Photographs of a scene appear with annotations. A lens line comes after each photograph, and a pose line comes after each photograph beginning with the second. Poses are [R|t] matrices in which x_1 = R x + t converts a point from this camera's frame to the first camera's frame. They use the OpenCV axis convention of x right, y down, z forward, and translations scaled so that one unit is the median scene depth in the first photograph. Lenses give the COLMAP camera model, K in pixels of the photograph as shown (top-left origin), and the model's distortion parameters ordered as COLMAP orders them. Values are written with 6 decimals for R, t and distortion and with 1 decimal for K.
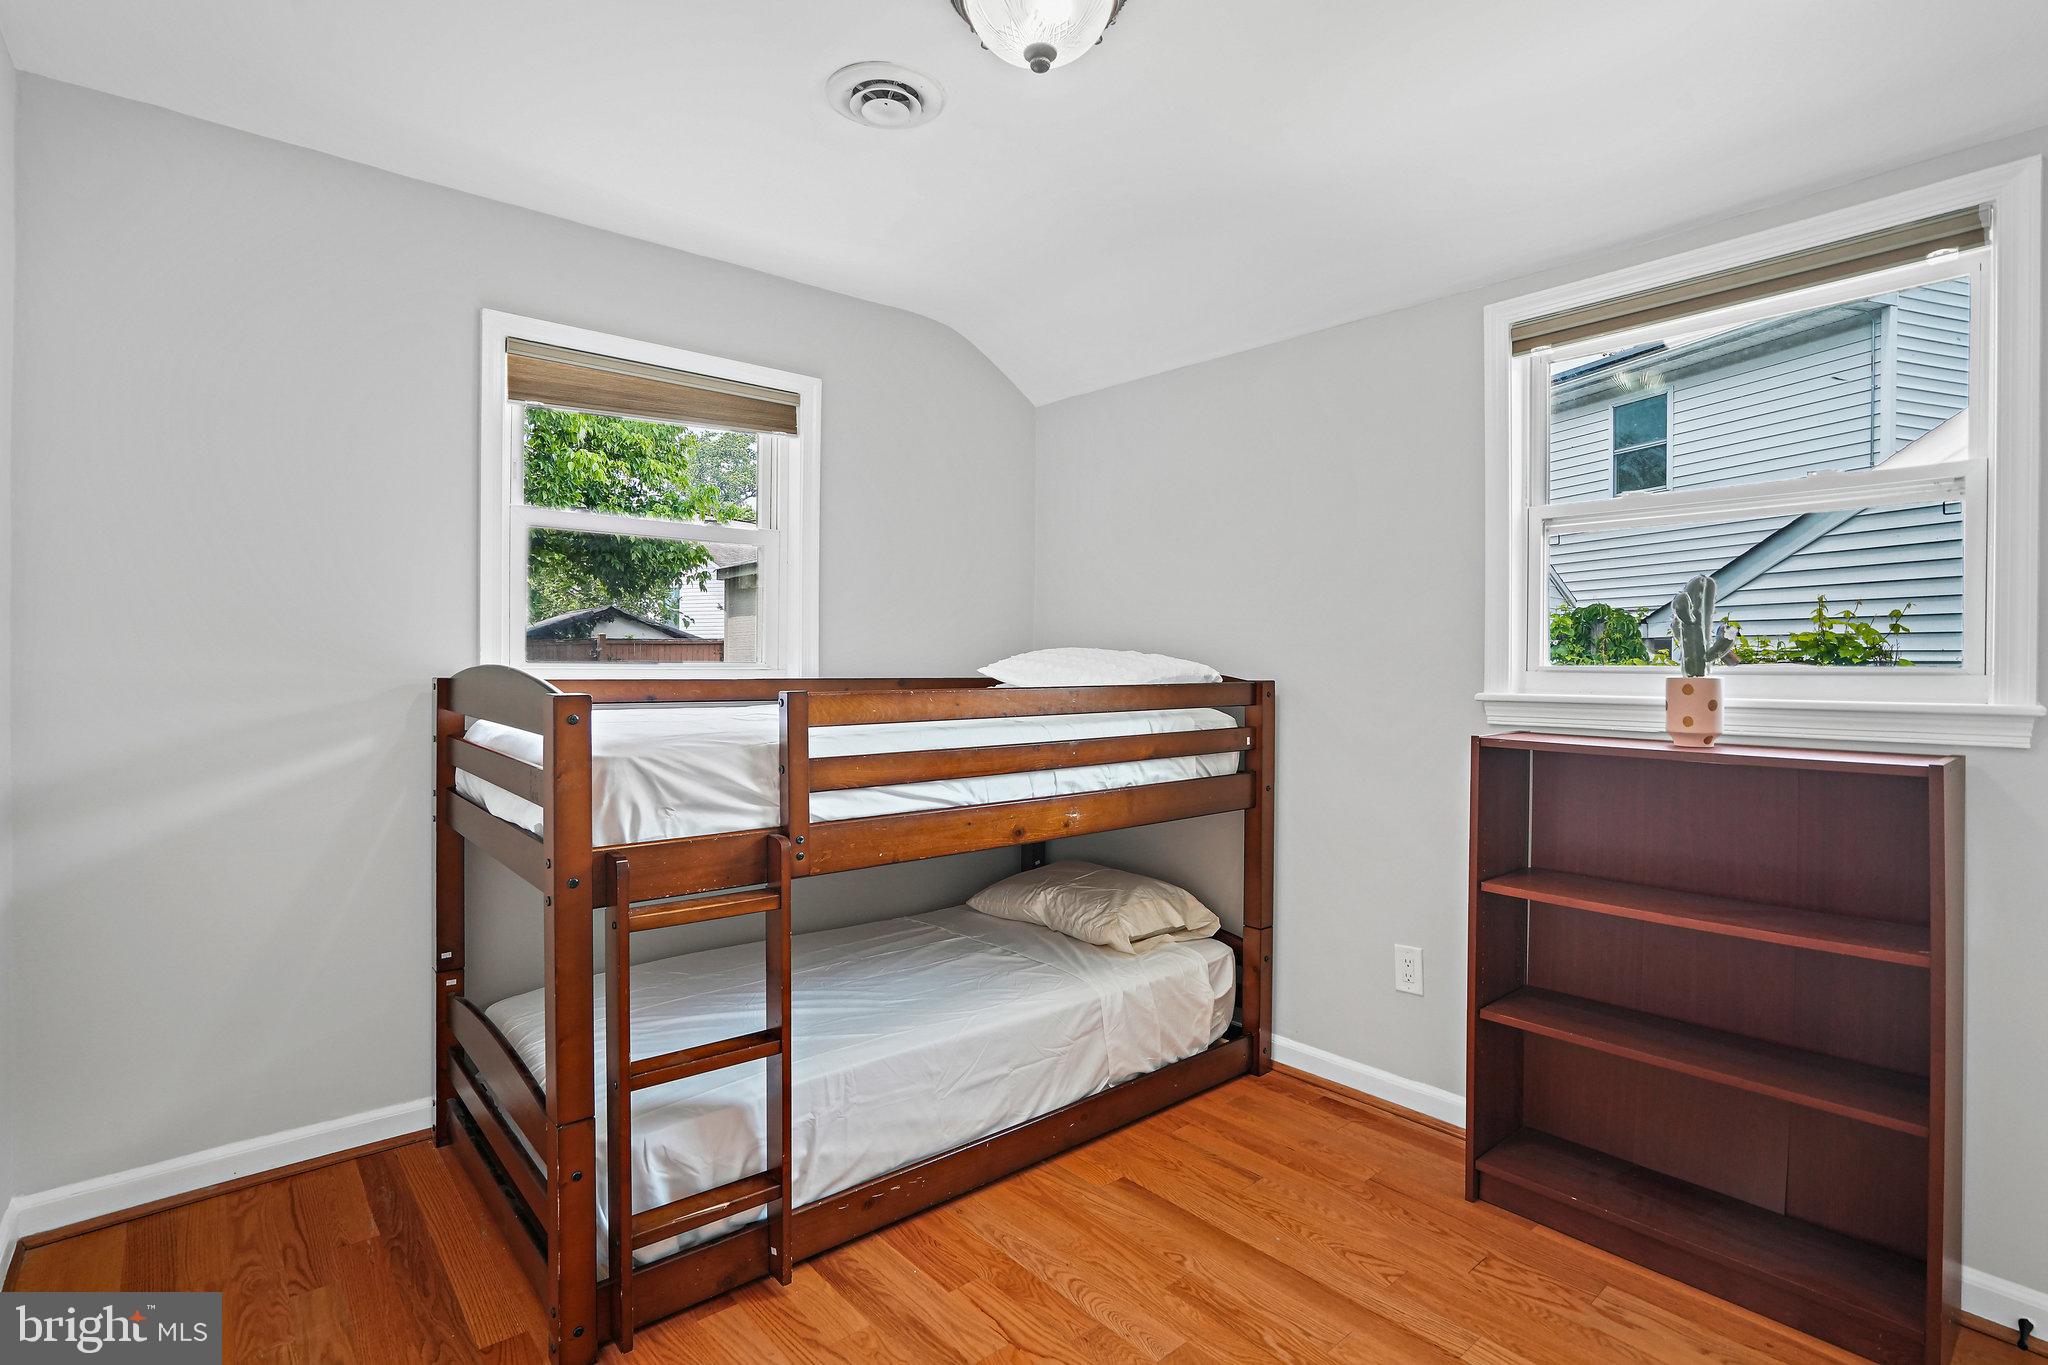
lens RADIAL K [[988.7, 0, 1018.1], [0, 988.7, 674.0], [0, 0, 1]] dist [-0.034773, 0.008092]
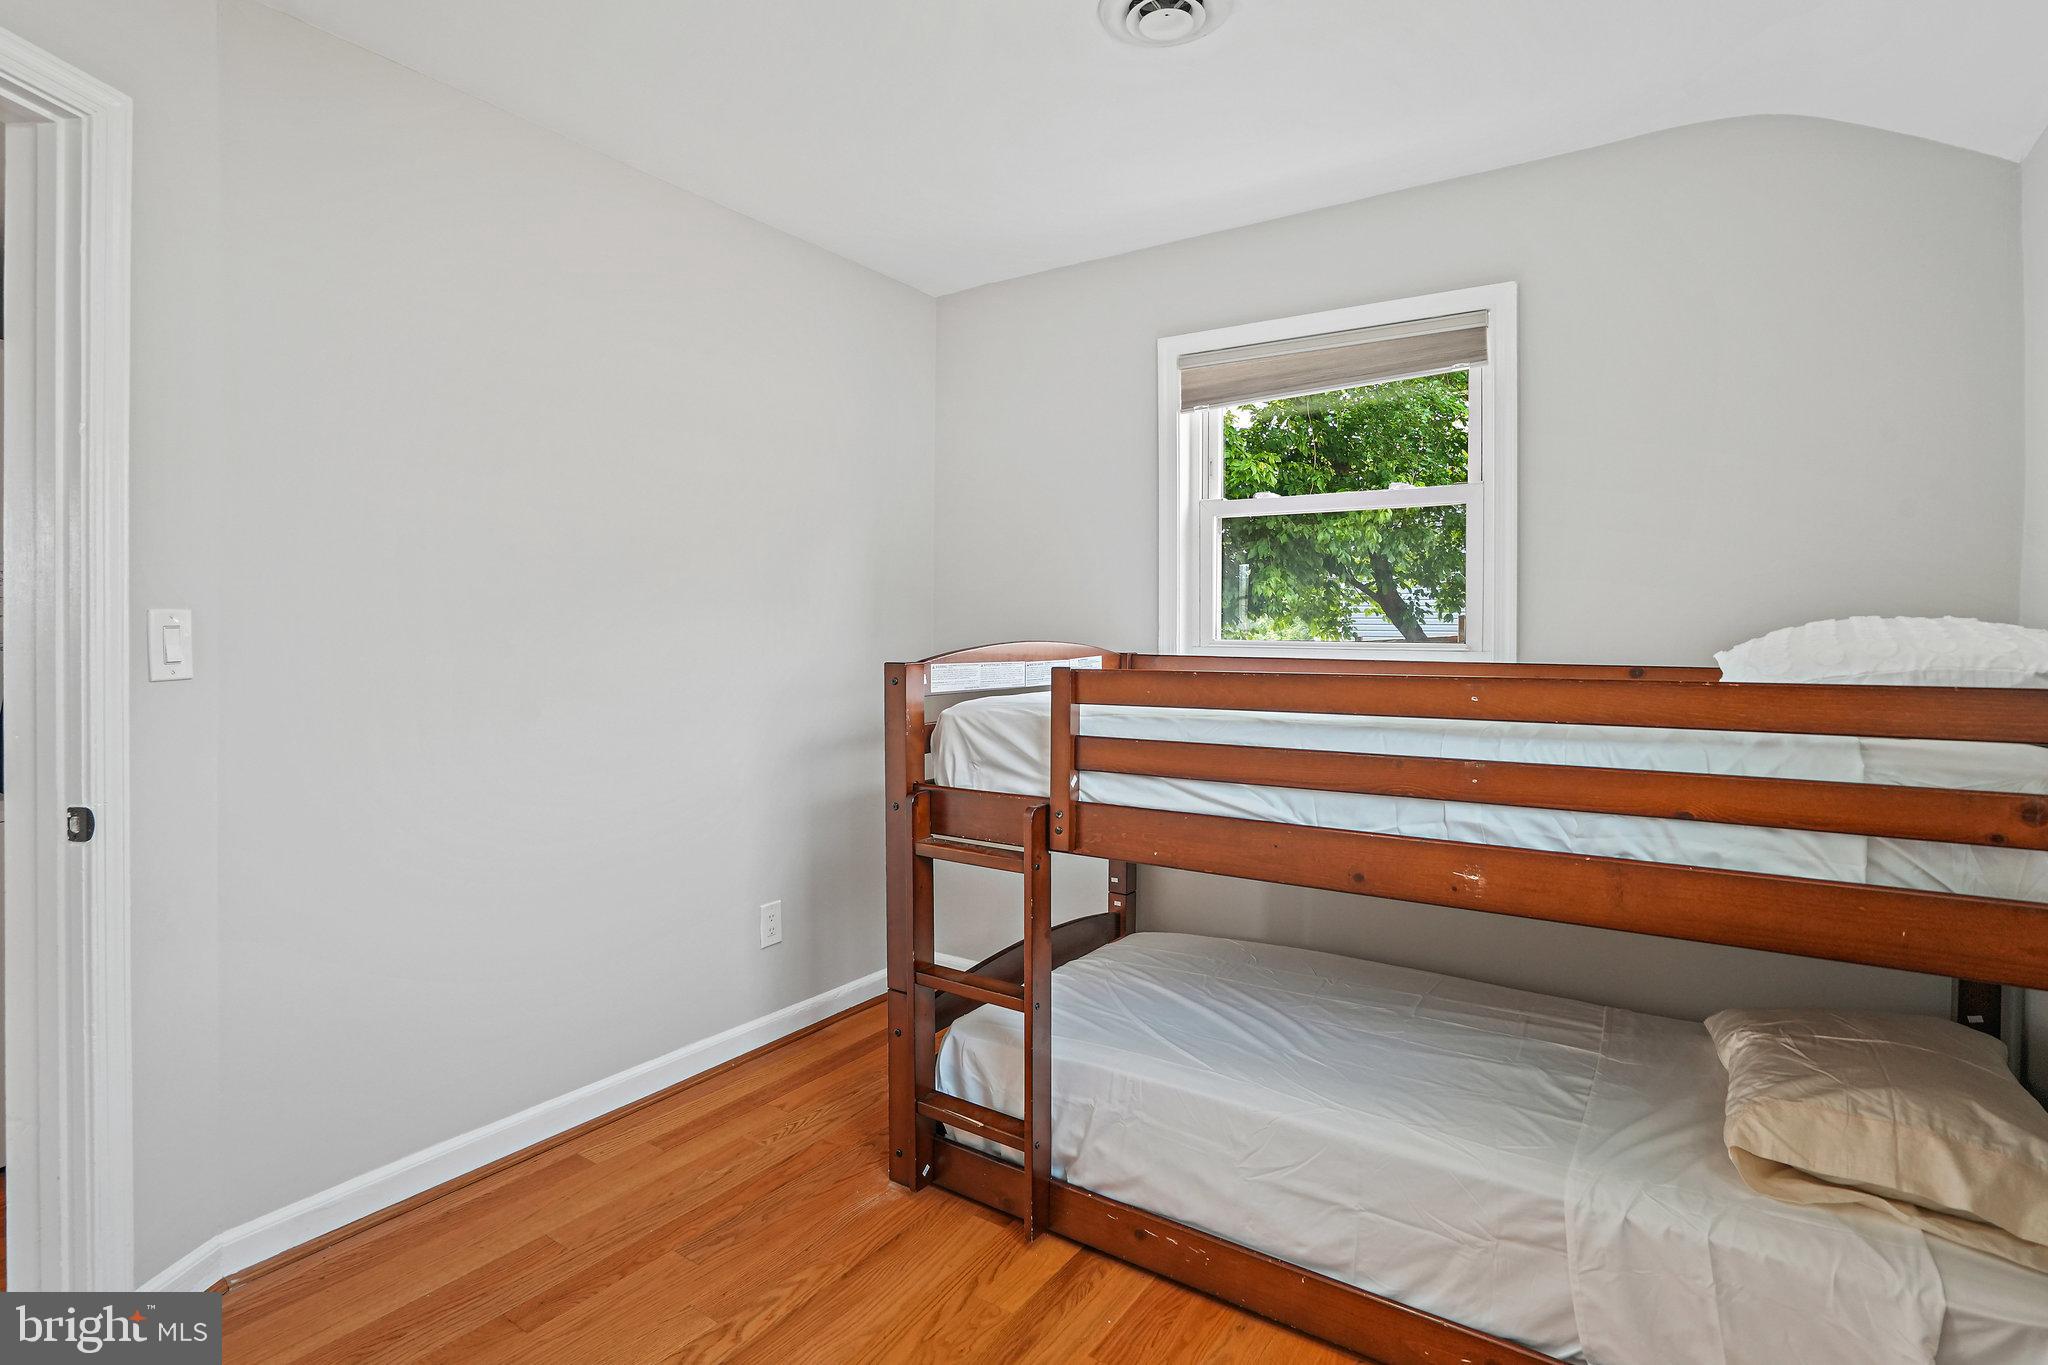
lens RADIAL K [[988.7, 0, 970.9], [0, 988.7, 646.5], [0, 0, 1]] dist [-0.034773, 0.008092]
pose [[0.260440, 0.004765, -0.965478, 0.706895], [-0.018323, 0.999832, -0.000009, -0.001191], [0.965316, 0.017693, 0.260483, 0.627953]]
